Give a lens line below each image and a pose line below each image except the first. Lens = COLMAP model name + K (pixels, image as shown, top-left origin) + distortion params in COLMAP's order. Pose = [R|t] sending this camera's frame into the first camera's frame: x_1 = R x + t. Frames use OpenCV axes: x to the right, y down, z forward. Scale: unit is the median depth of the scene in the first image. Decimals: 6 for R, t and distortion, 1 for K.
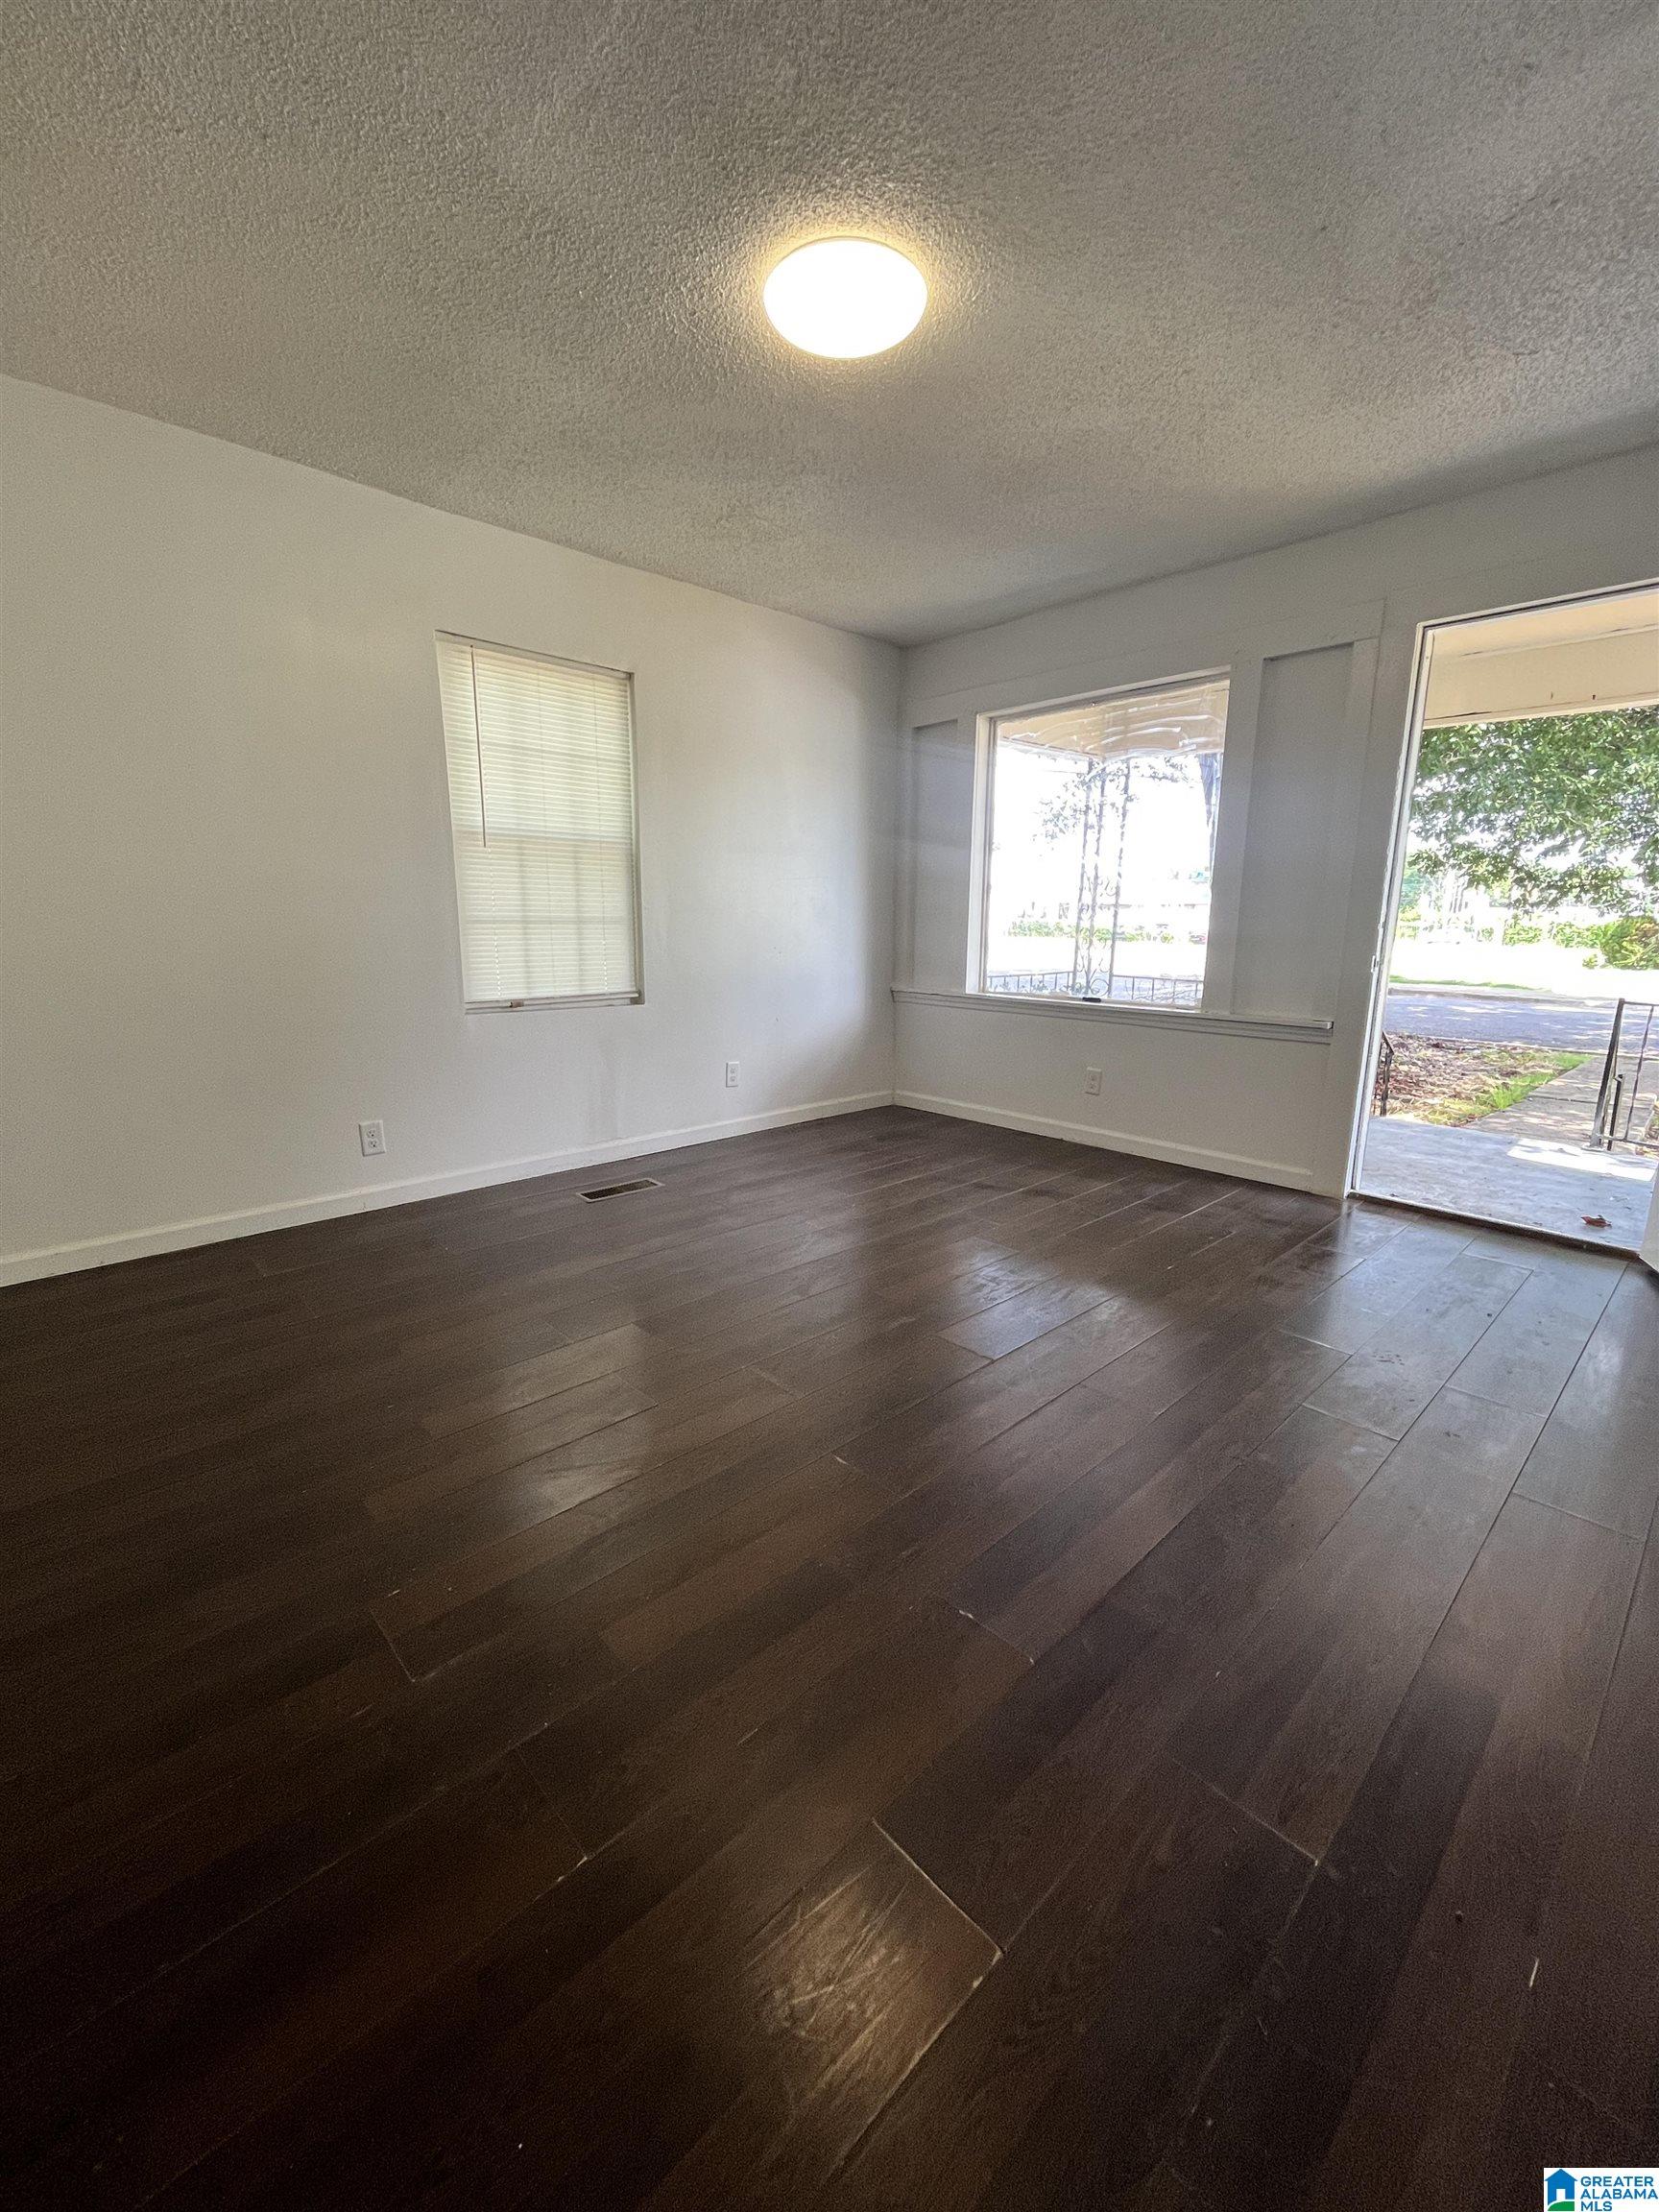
lens RADIAL K [[894.7, 0, 829.5], [0, 894.7, 1106.0], [0, 0, 1]] dist [-0.001065, -0.000484]
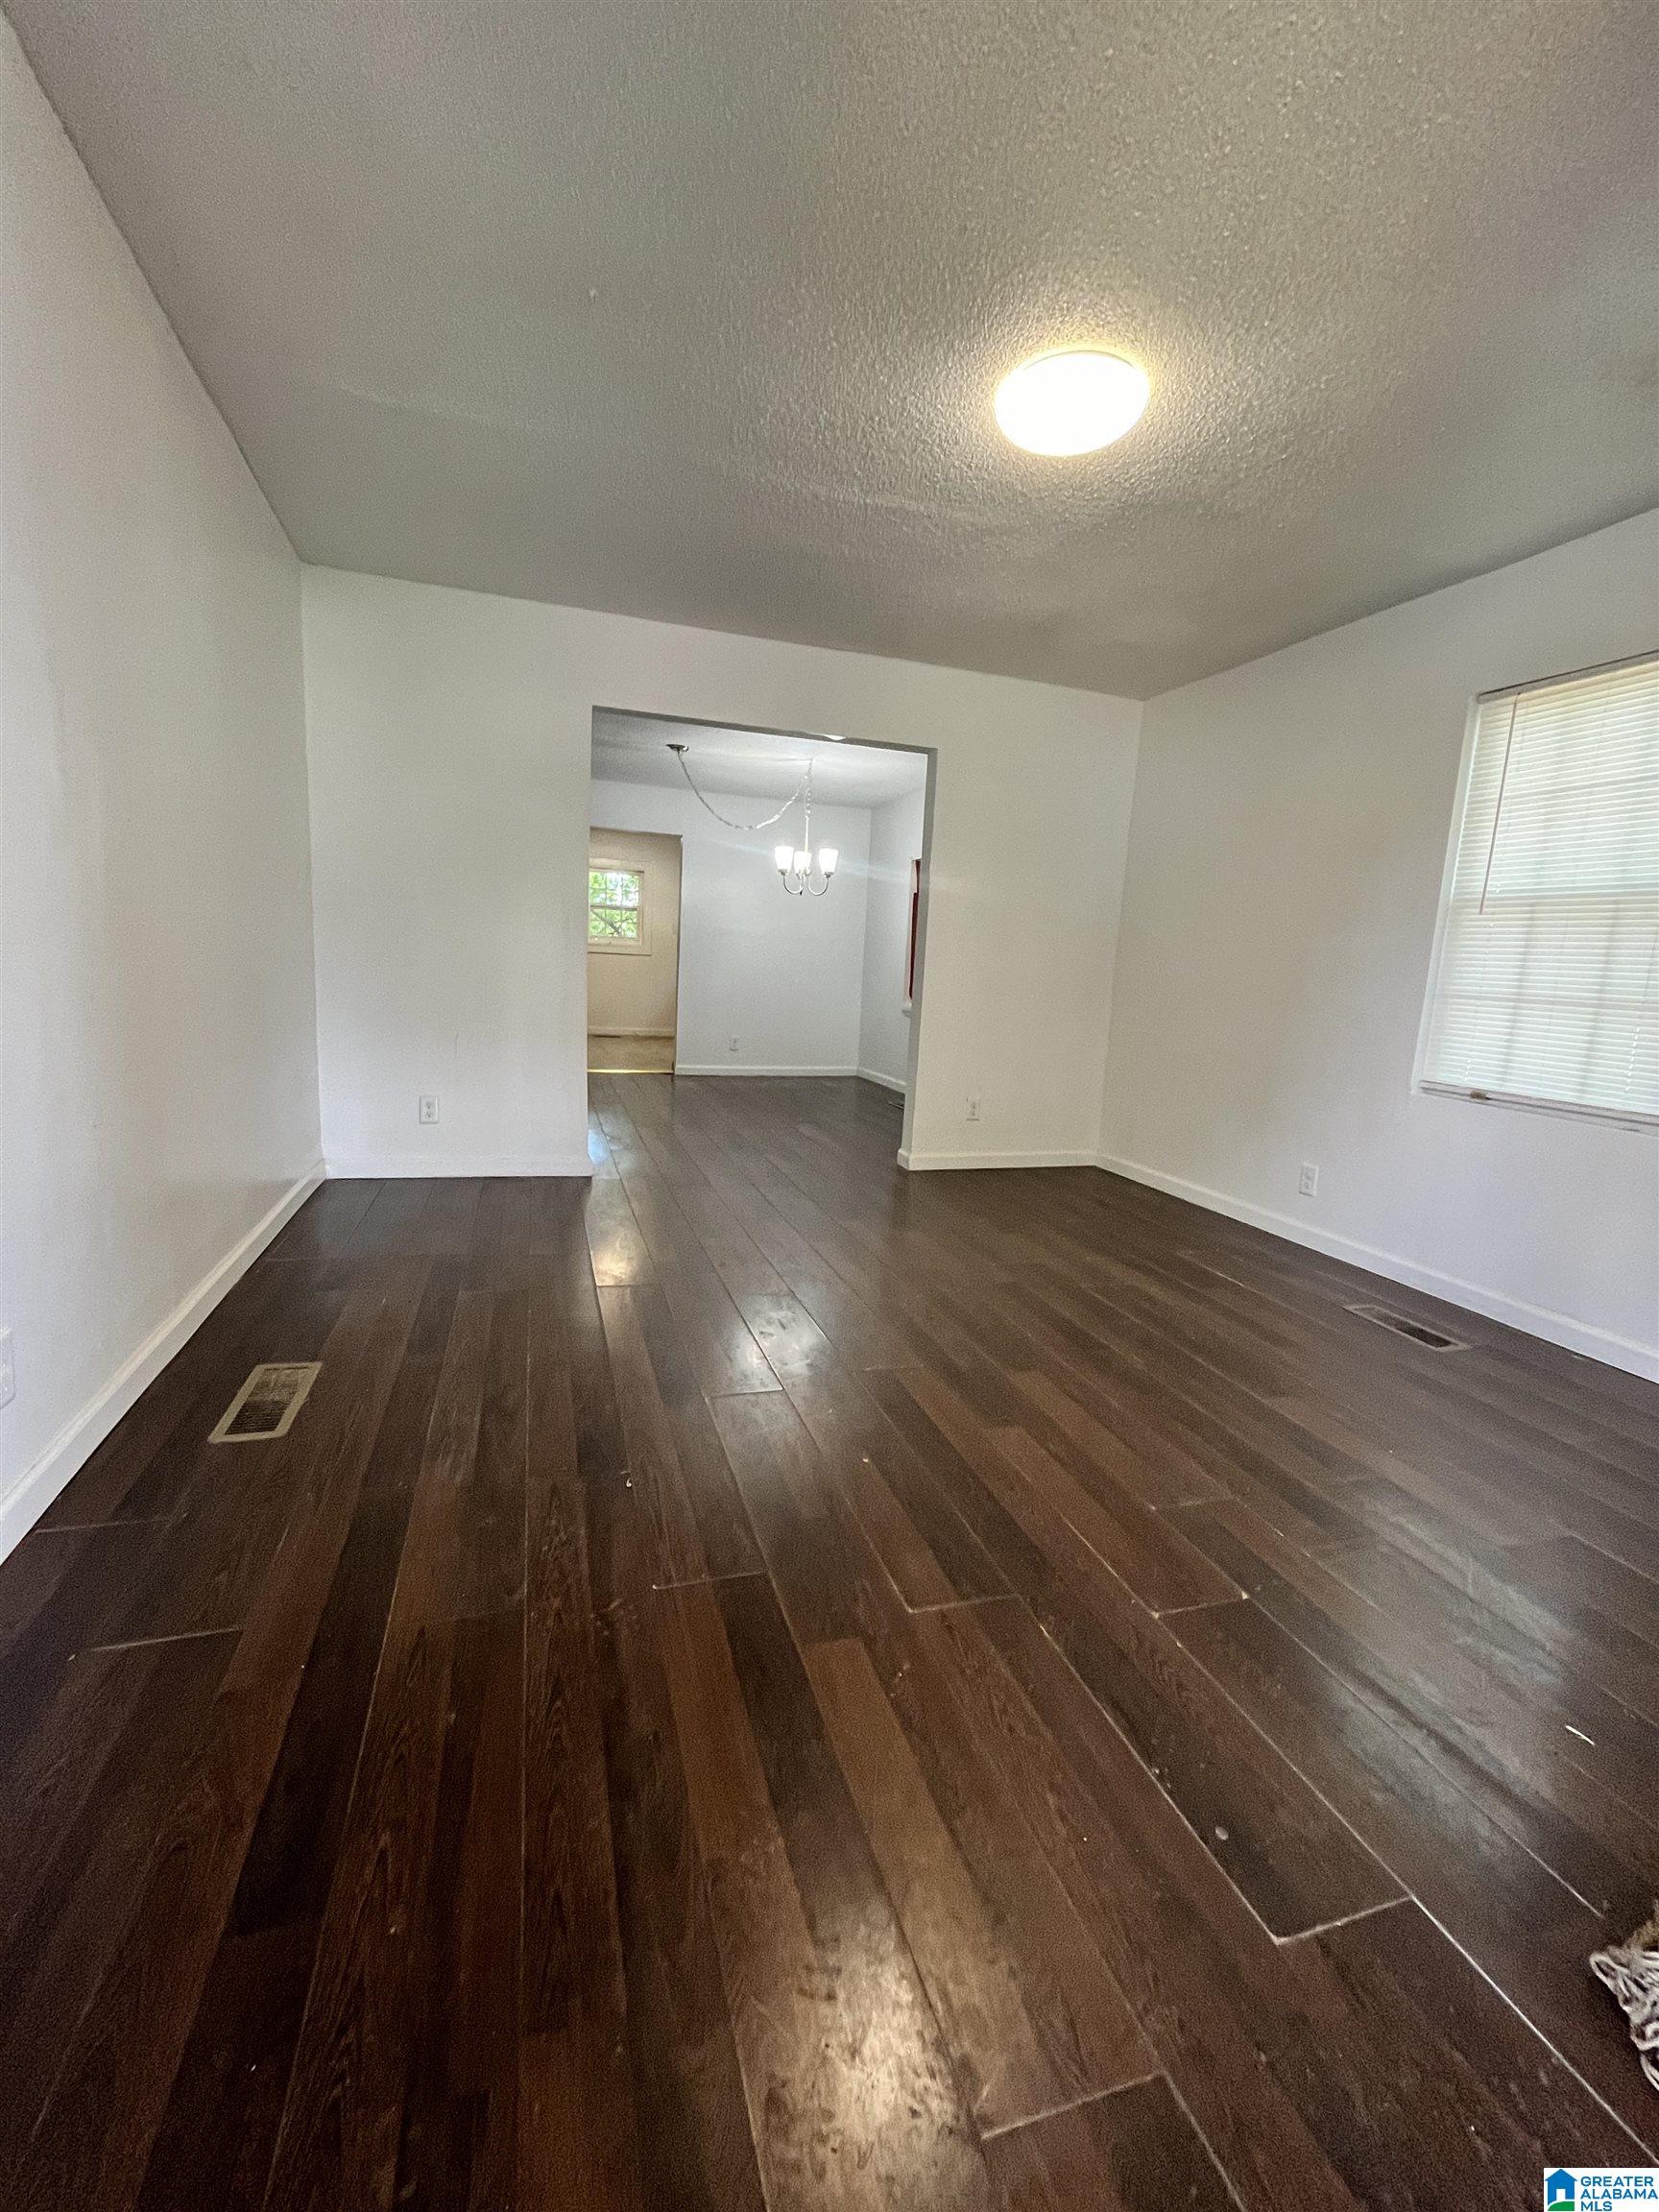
lens RADIAL K [[894.7, 0, 829.5], [0, 894.7, 1106.0], [0, 0, 1]] dist [-0.001065, -0.000484]
pose [[-0.408072, 0.118380, -0.905242, 0.697121], [-0.246216, 0.940546, 0.233988, -0.156671], [0.879122, 0.318369, -0.354664, 0.794565]]
